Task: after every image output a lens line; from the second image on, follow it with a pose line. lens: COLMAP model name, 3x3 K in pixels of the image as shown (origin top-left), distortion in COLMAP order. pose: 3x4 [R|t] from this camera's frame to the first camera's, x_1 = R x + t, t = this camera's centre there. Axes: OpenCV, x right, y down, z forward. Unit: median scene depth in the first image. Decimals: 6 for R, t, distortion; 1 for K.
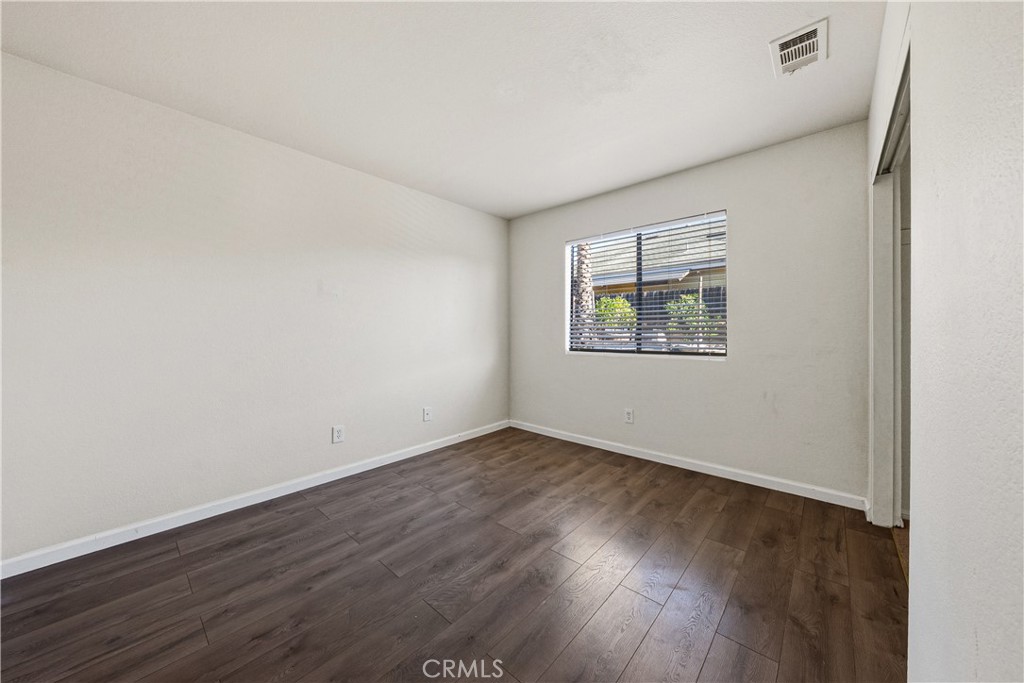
lens RADIAL K [[356.2, 0, 516.4], [0, 356.2, 330.5], [0, 0, 1]] dist [-0.012307, 0.000158]
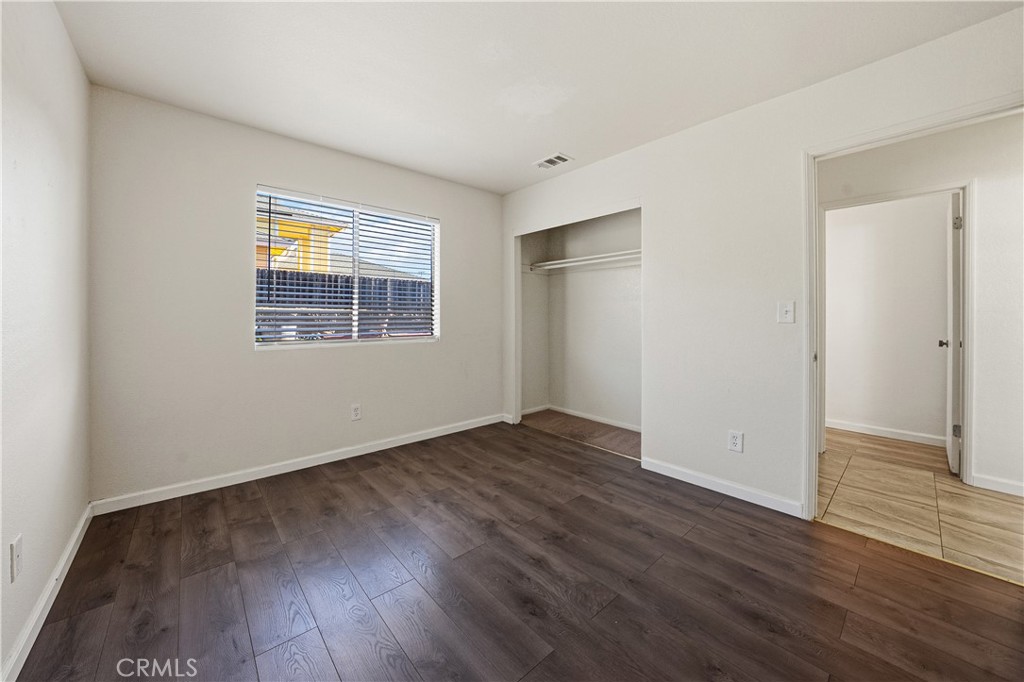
lens RADIAL K [[371.6, 0, 512.3], [0, 371.6, 304.9], [0, 0, 1]] dist [-0.019061, 0.000029]
pose [[0.126167, 0.030277, 0.991547, -0.649134], [-0.002079, 0.999540, -0.030256, 0.000441], [-0.992007, 0.001755, 0.126172, 0.571475]]
